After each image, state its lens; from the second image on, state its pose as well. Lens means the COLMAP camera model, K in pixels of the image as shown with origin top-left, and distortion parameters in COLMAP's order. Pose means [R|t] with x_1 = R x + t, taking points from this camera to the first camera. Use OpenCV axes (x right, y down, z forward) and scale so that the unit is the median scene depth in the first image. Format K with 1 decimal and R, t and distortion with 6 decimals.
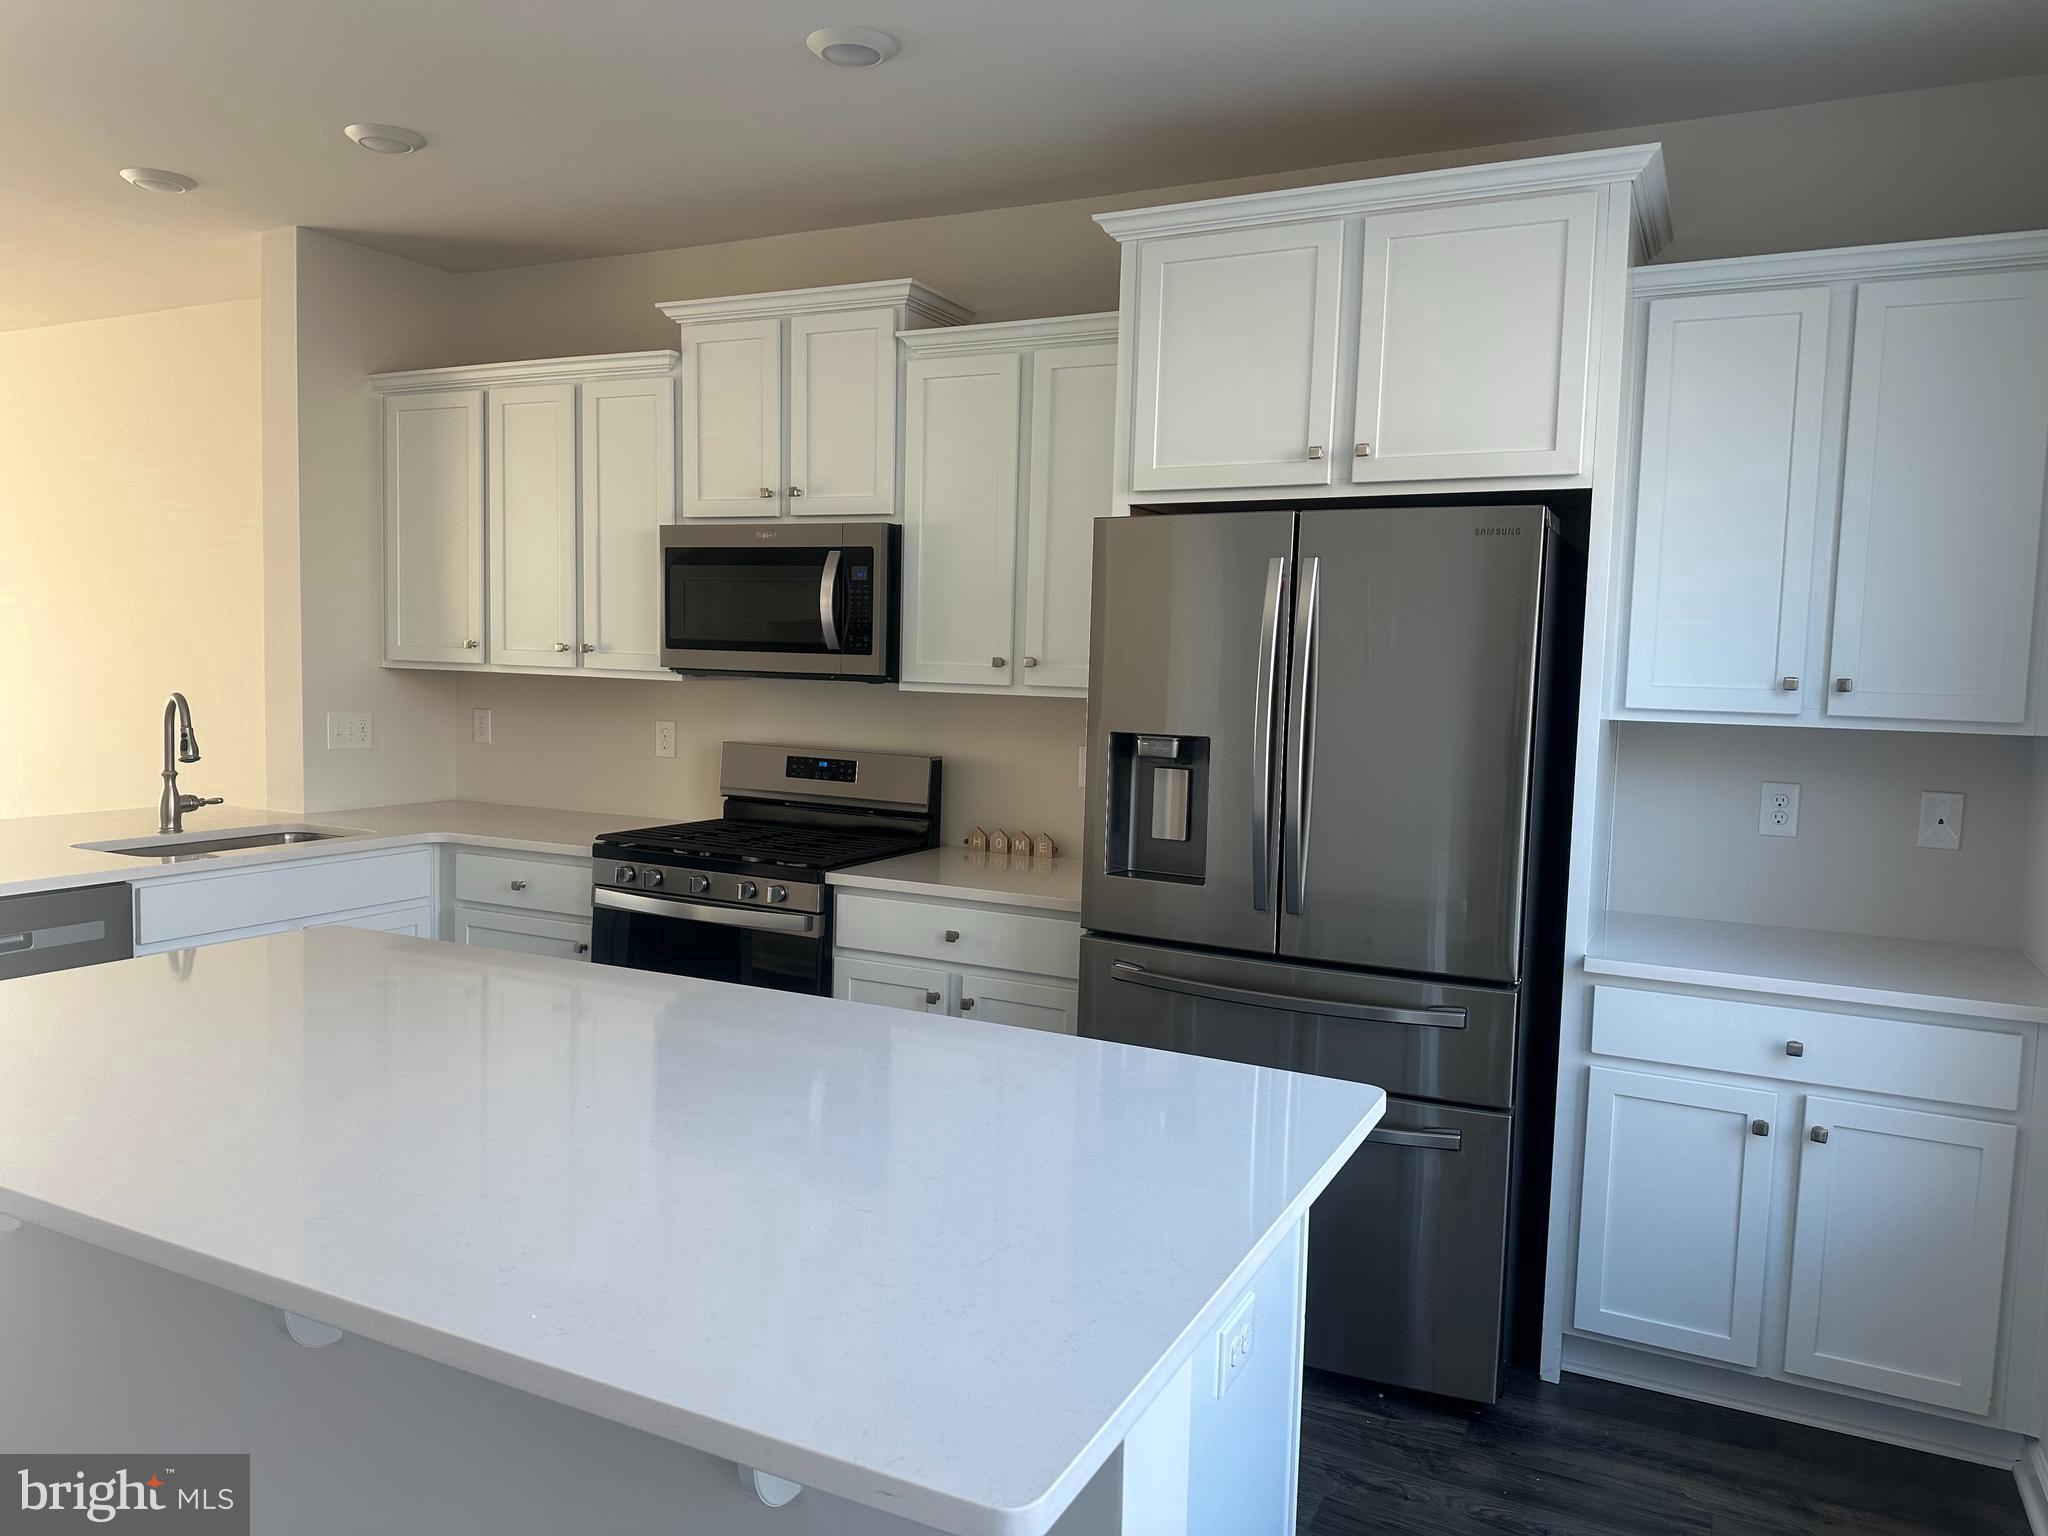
lens RADIAL K [[1419.5, 0, 1054.8], [0, 1419.5, 724.5], [0, 0, 1]] dist [0.115454, -0.185528]
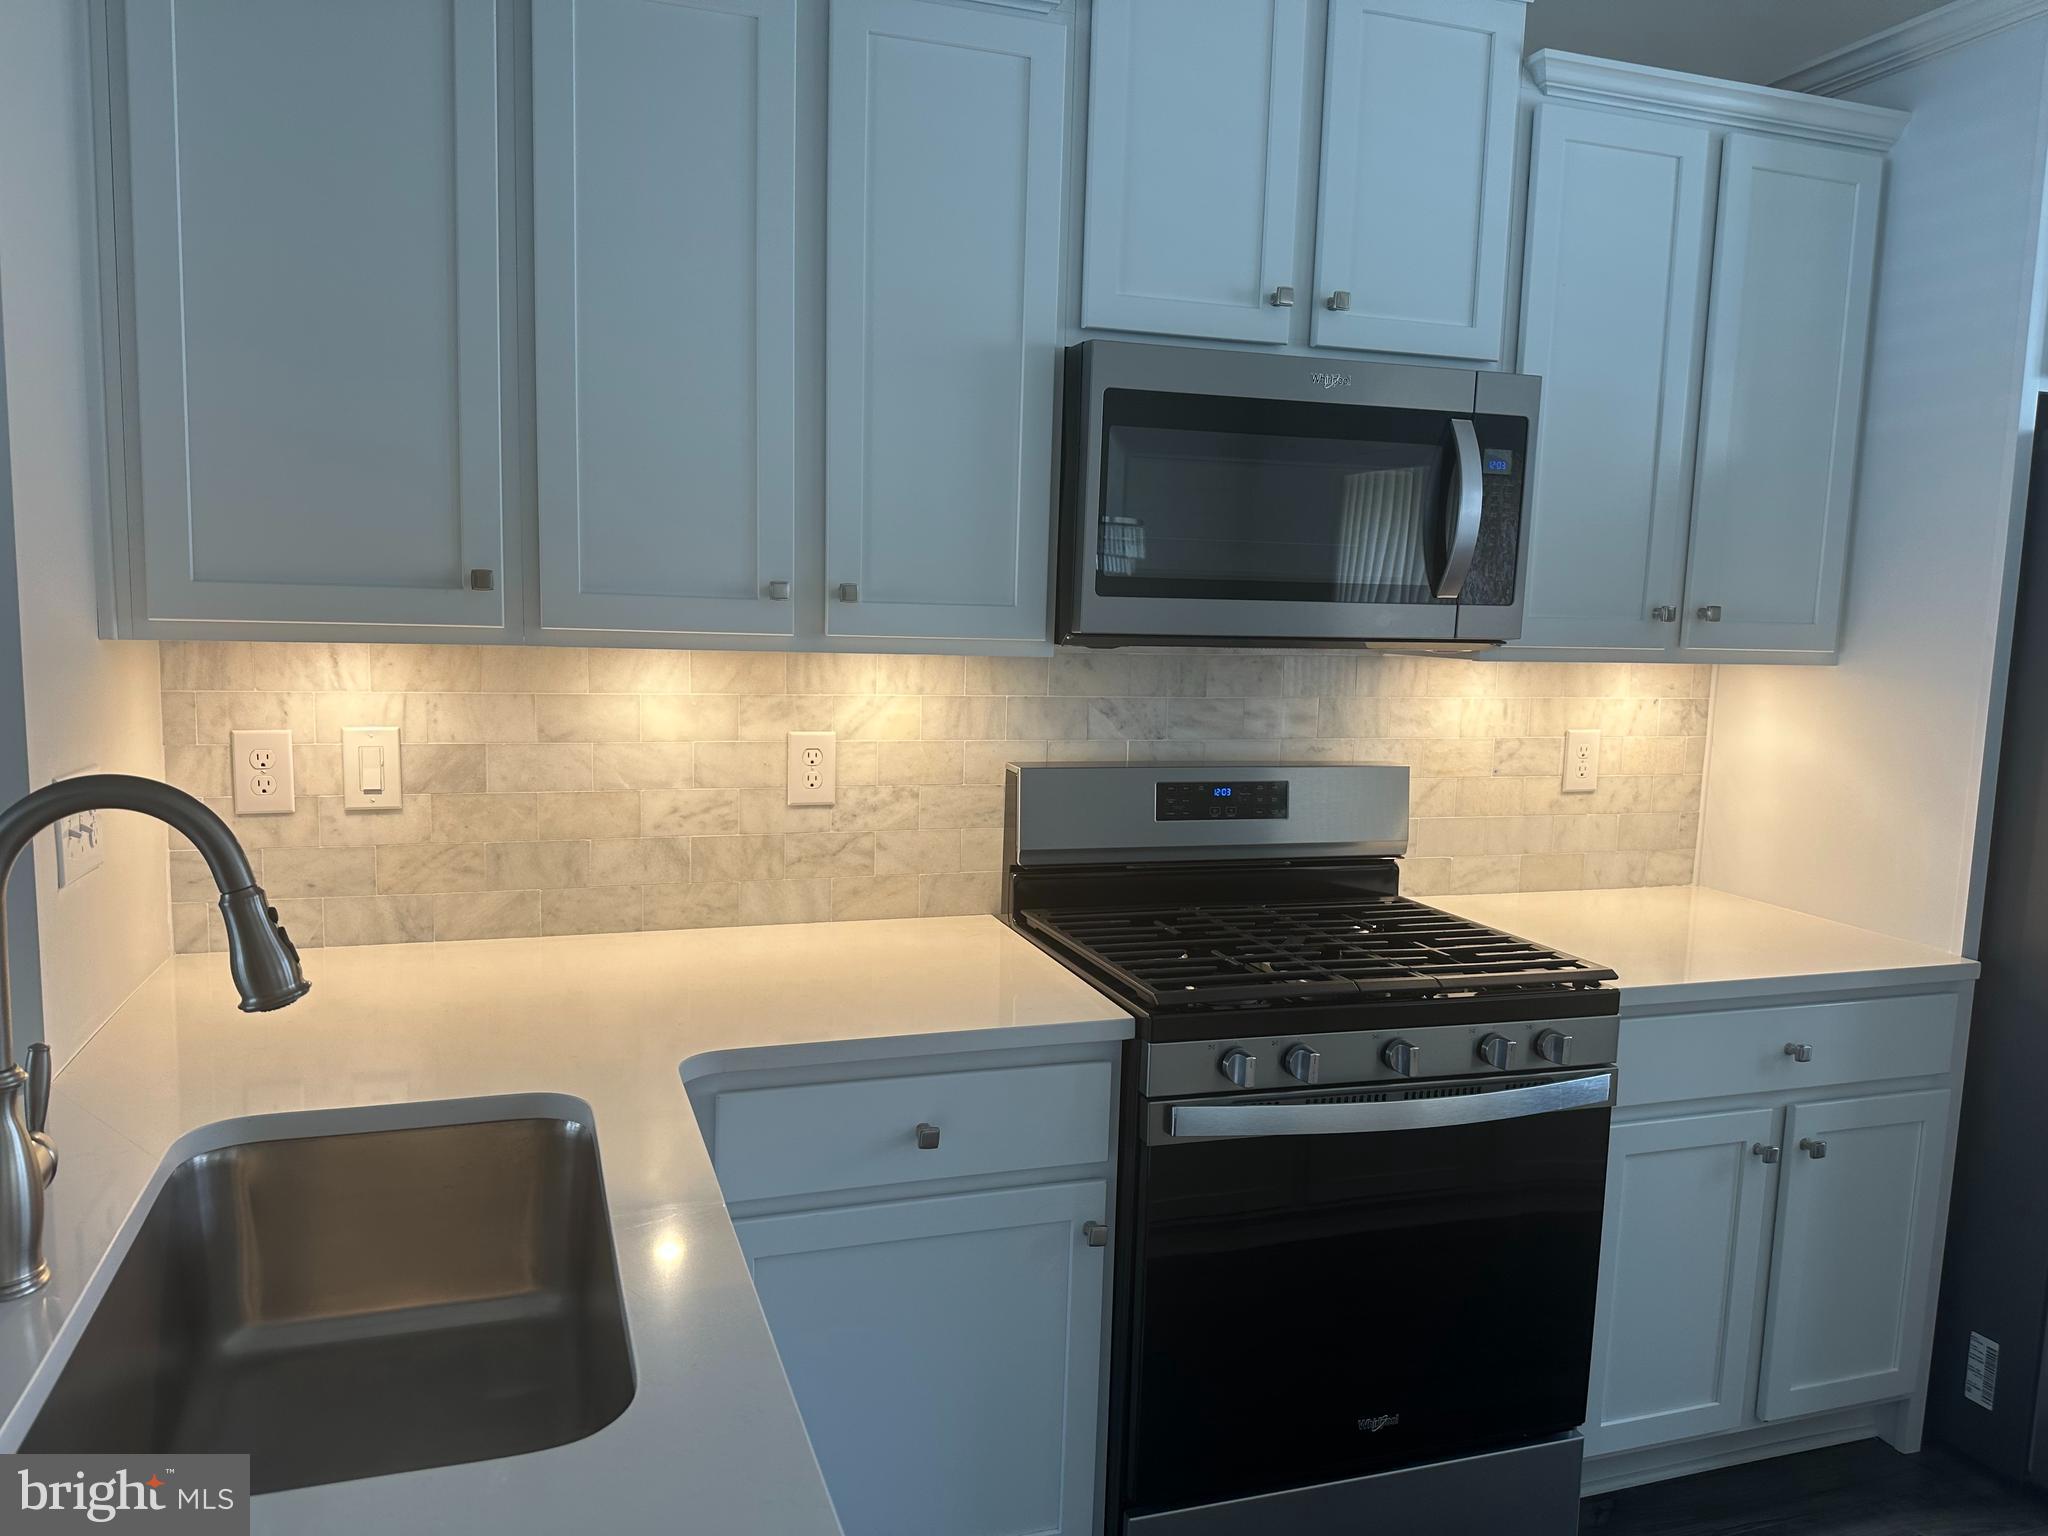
lens RADIAL K [[1444.9, 0, 1007.1], [0, 1444.9, 761.4], [0, 0, 1]] dist [0.036805, -0.043050]
pose [[0.717432, -0.077590, 0.692294, -0.717994], [0.032014, 0.996400, 0.078496, -0.037548], [-0.695892, -0.034152, 0.717334, 0.730544]]
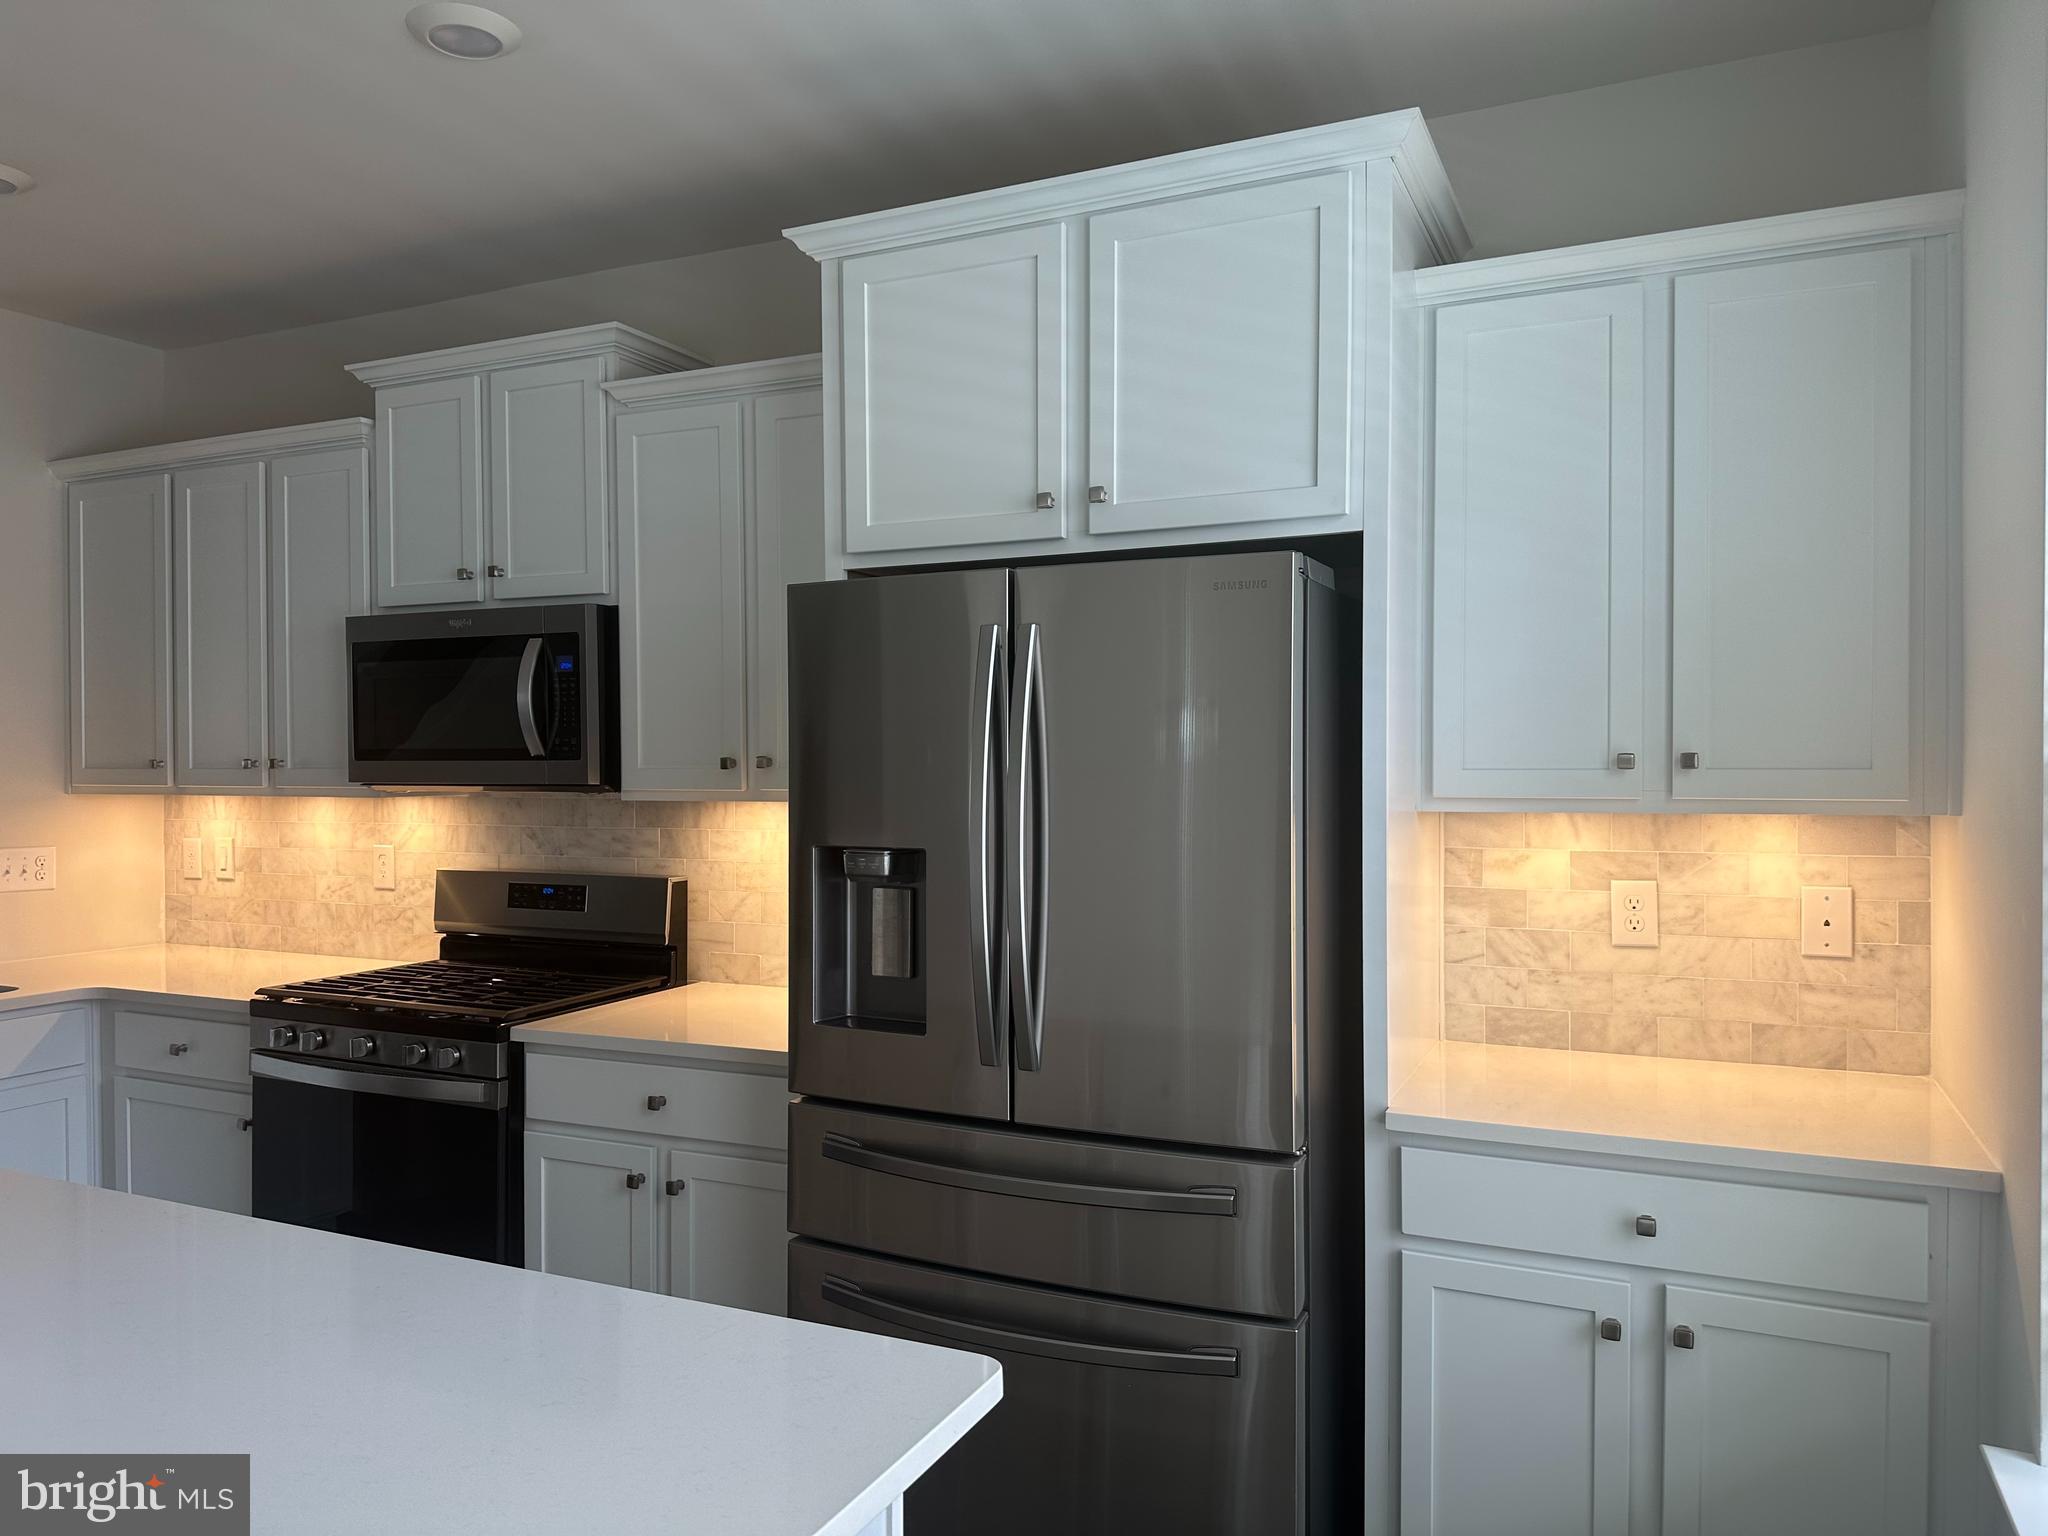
lens RADIAL K [[1419.5, 0, 1054.8], [0, 1419.5, 724.5], [0, 0, 1]] dist [0.115454, -0.185528]
pose [[0.999283, -0.032467, 0.019462, 0.141755], [0.033712, 0.997150, -0.067488, -0.003626], [-0.017215, 0.068096, 0.997530, 0.157335]]
